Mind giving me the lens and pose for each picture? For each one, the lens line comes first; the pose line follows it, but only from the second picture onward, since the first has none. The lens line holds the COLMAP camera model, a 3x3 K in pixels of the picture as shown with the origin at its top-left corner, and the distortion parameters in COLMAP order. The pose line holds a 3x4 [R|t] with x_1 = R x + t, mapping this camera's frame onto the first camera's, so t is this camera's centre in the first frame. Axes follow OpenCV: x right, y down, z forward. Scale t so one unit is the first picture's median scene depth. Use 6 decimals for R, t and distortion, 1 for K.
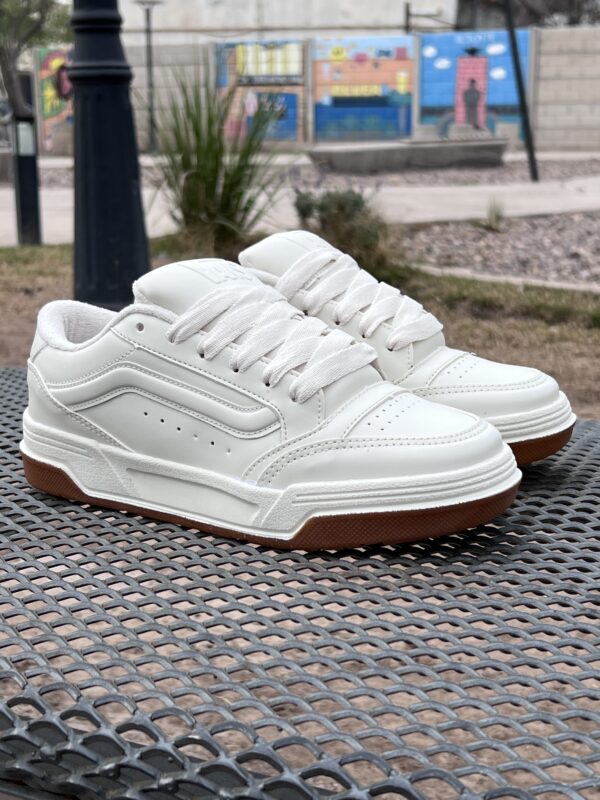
lens RADIAL K [[1114.7, 0, 300.0], [0, 1114.7, 400.0], [0, 0, 1]] dist [0.226298, -0.010964]
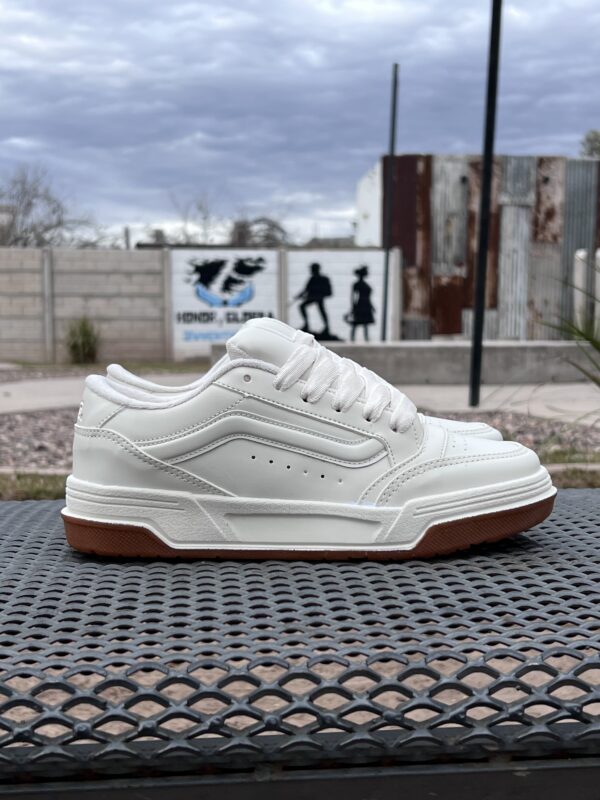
lens RADIAL K [[1114.7, 0, 300.0], [0, 1114.7, 400.0], [0, 0, 1]] dist [0.226298, -0.010964]
pose [[0.862399, -0.020552, 0.505811, -0.663690], [0.114095, 0.981358, -0.154655, 0.134170], [-0.493204, 0.191085, 0.848668, 0.041825]]
